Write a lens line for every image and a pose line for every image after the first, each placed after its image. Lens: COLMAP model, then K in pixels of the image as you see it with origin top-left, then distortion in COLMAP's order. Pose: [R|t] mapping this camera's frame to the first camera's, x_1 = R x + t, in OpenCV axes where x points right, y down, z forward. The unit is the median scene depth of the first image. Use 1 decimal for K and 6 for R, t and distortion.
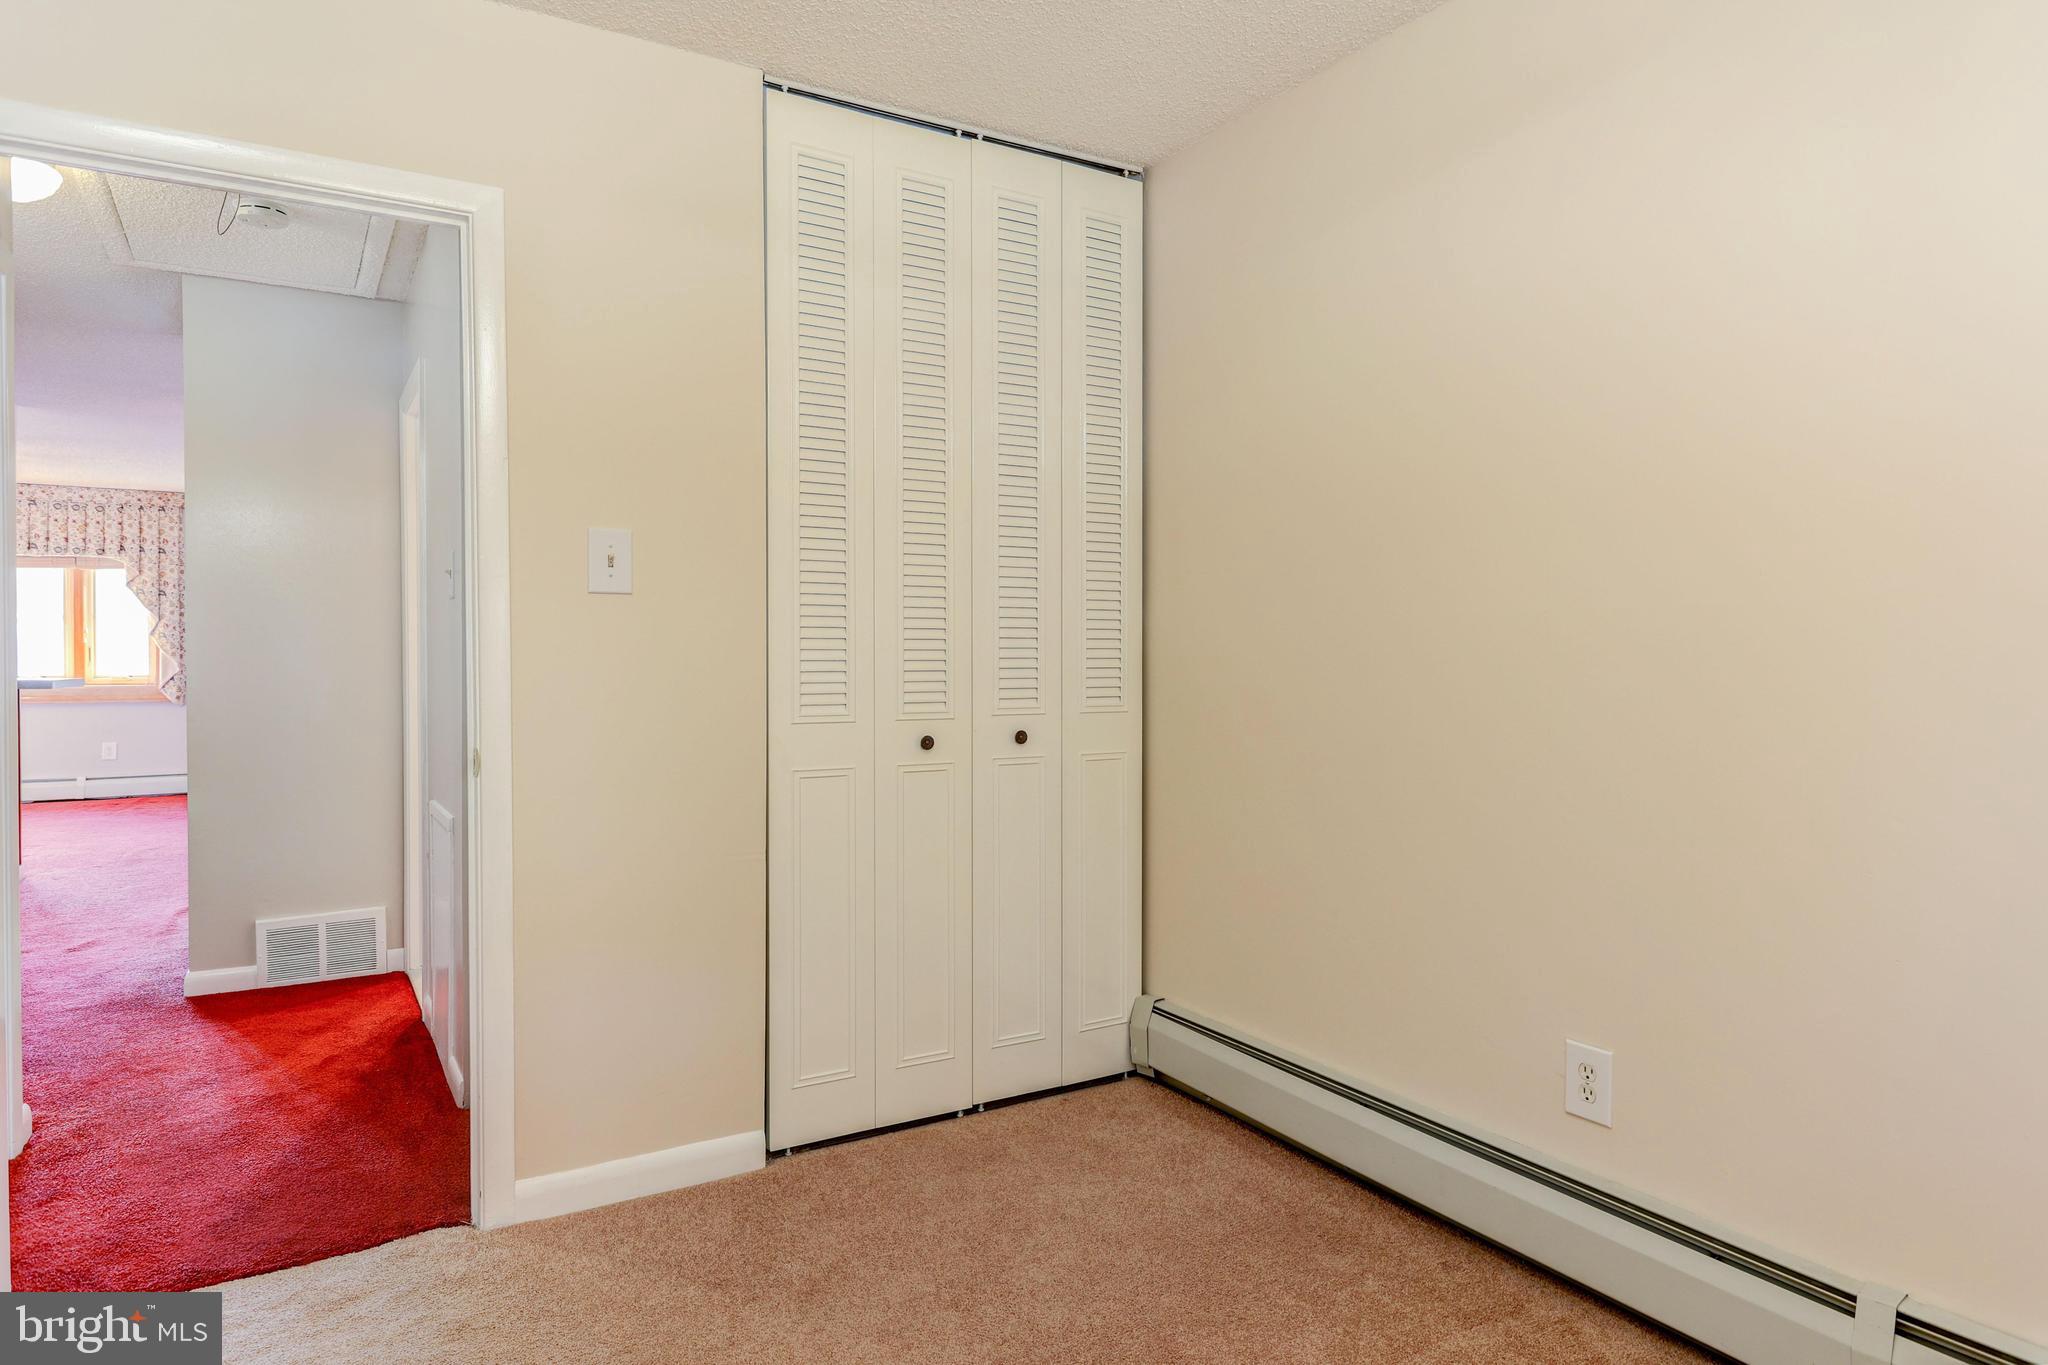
lens RADIAL K [[1240.7, 0, 1032.0], [0, 1240.7, 686.3], [0, 0, 1]] dist [0.001120, 0.000811]
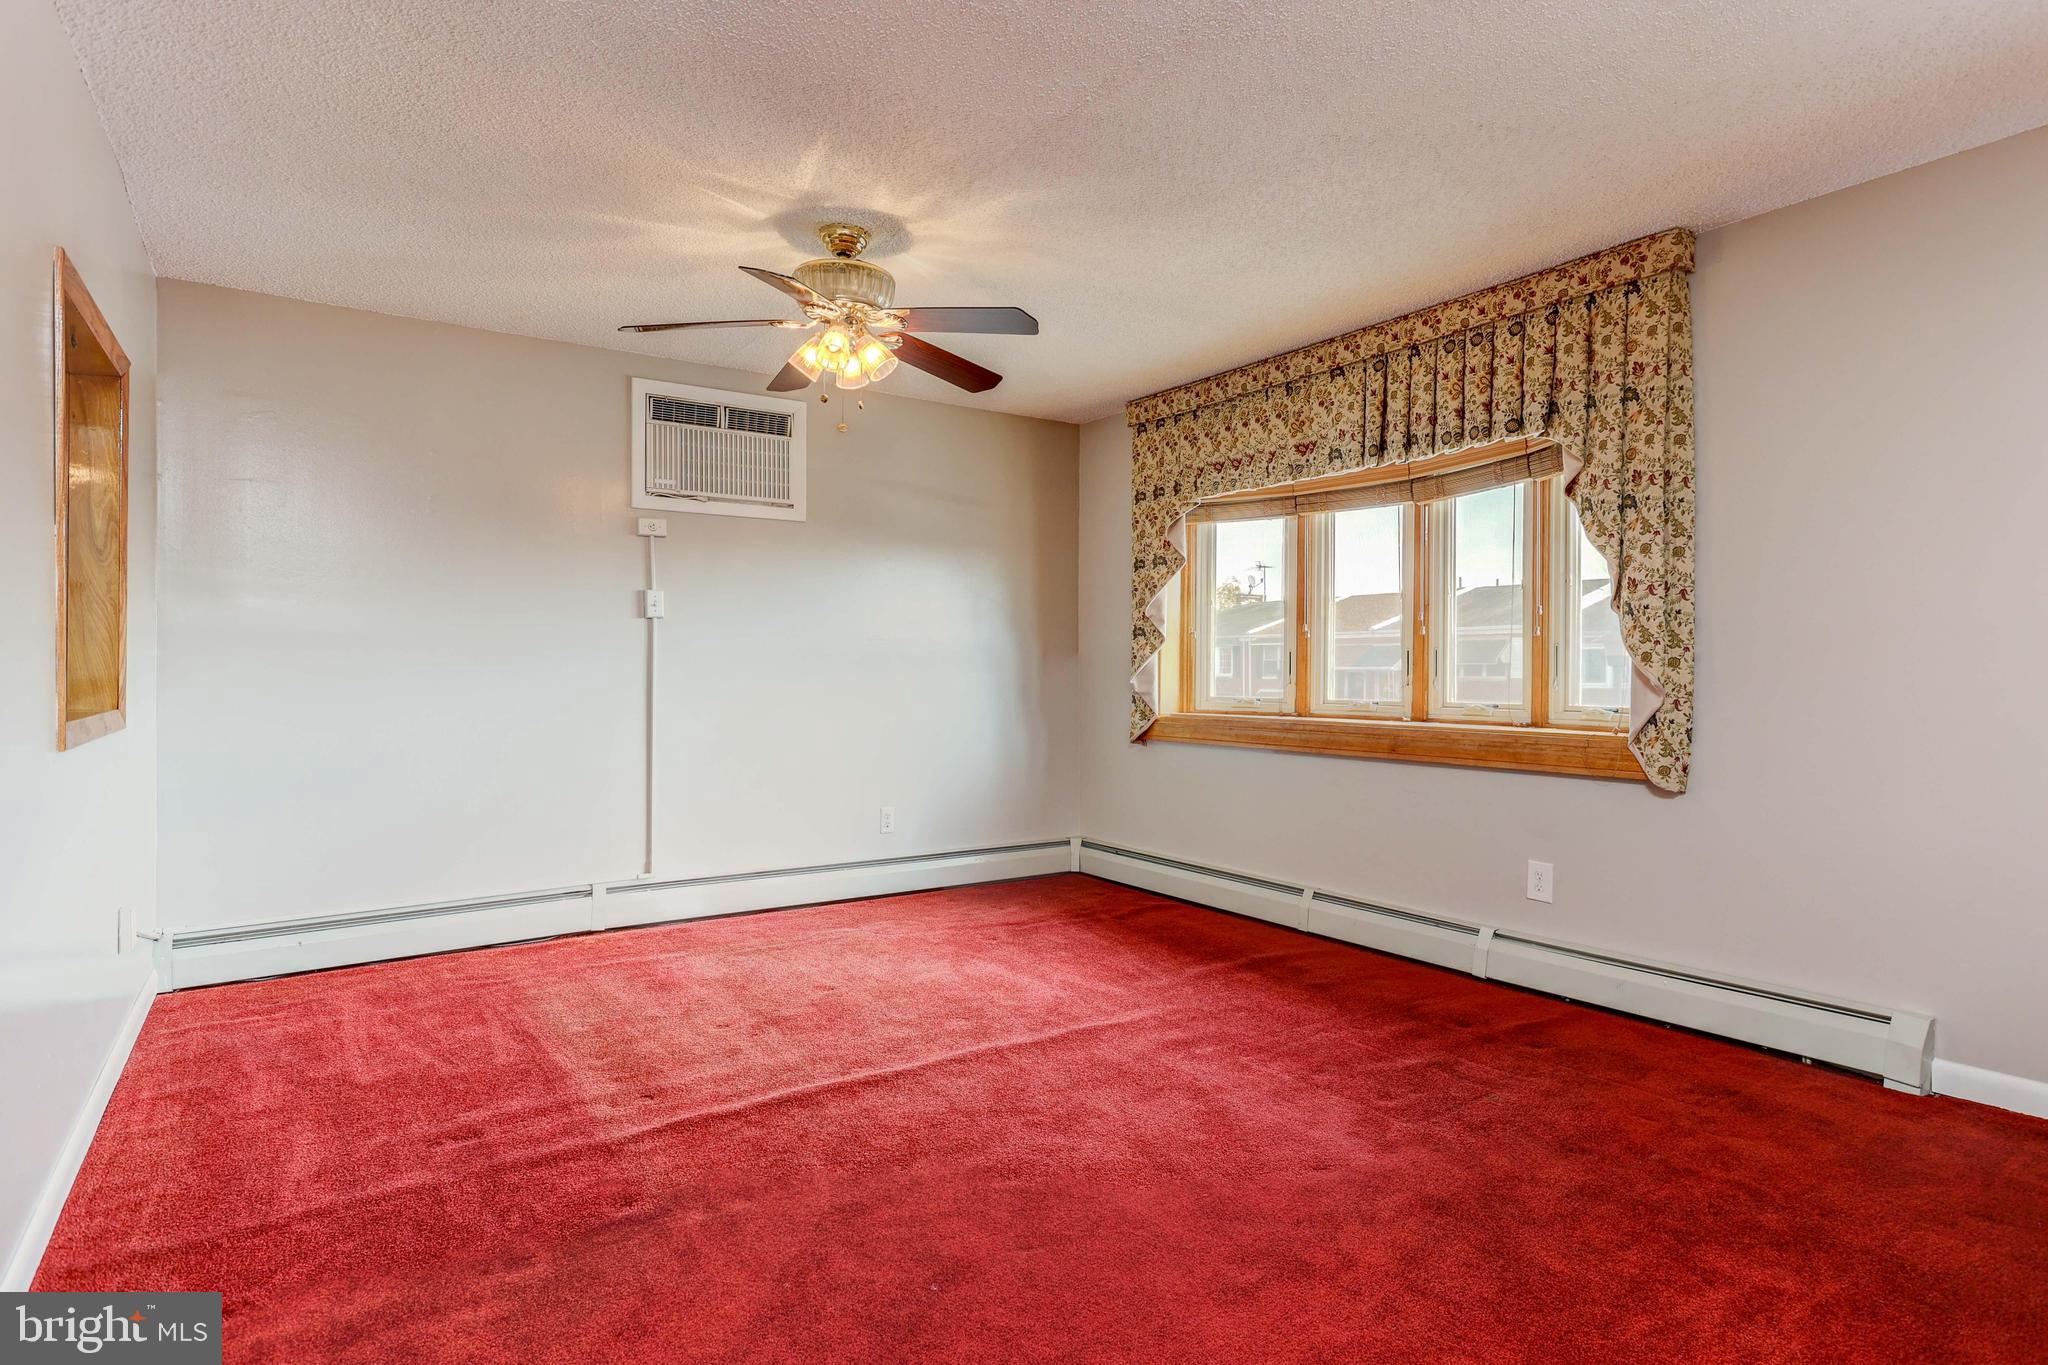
lens RADIAL K [[1089.4, 0, 1057.9], [0, 1089.4, 671.4], [0, 0, 1]] dist [-0.004005, 0.001846]
pose [[0.052132, -0.001635, -0.998639, -0.370758], [-0.017675, 0.999841, -0.002559, -0.017777], [0.998484, 0.017784, 0.052094, 0.810756]]
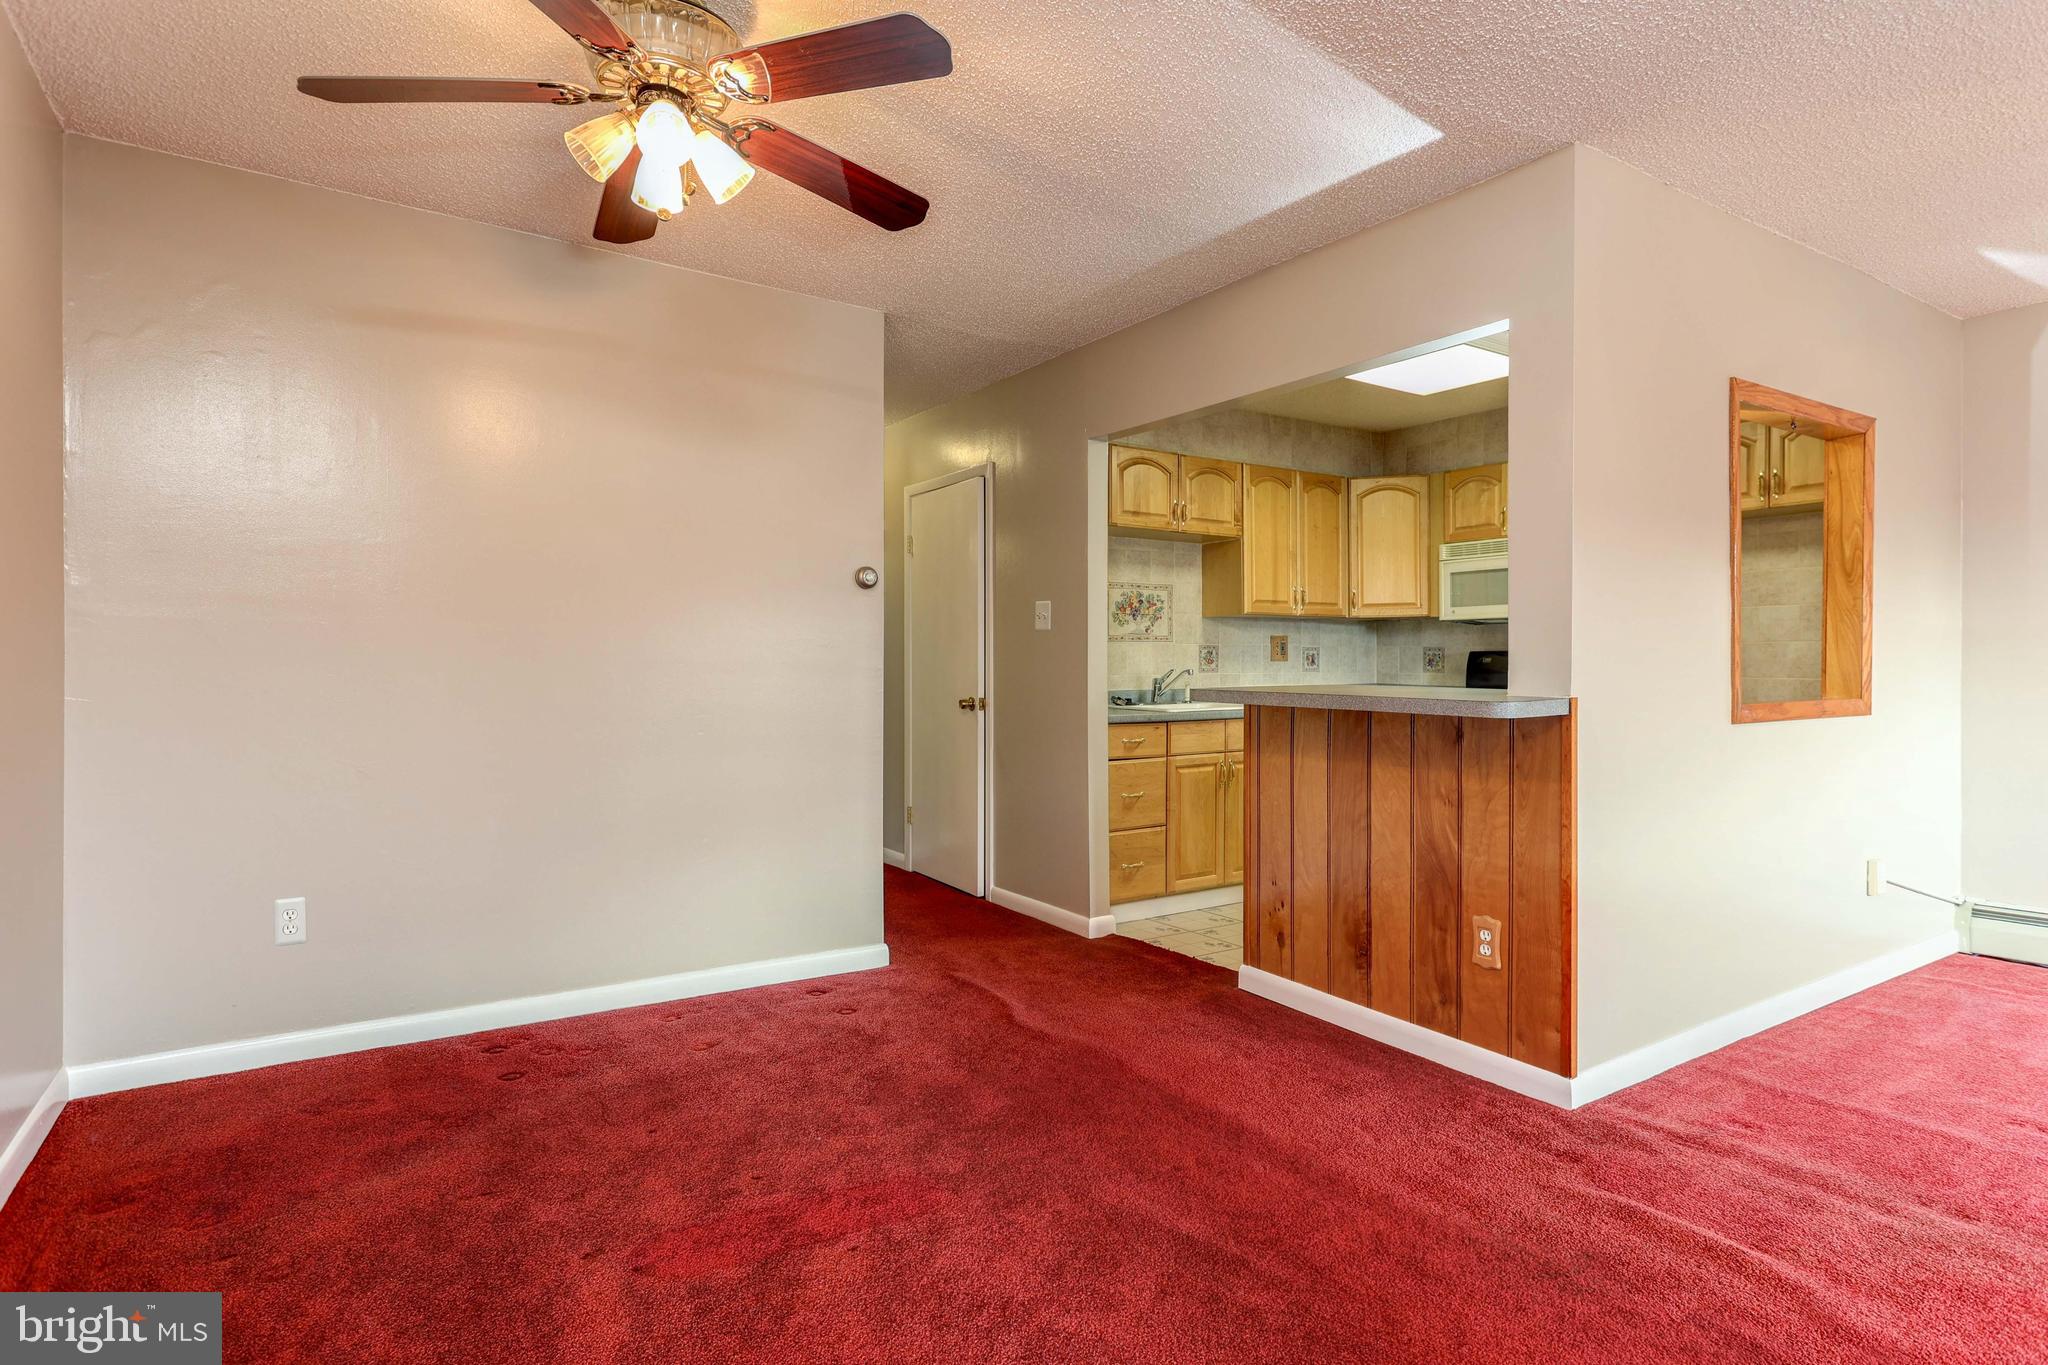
lens RADIAL K [[1089.4, 0, 1020.7], [0, 1089.4, 655.0], [0, 0, 1]] dist [-0.004005, 0.001846]
pose [[-0.999793, -0.005695, -0.019512, -0.385388], [-0.005882, 0.999938, 0.009503, -0.020383], [0.019456, 0.009615, -0.999764, 0.941869]]
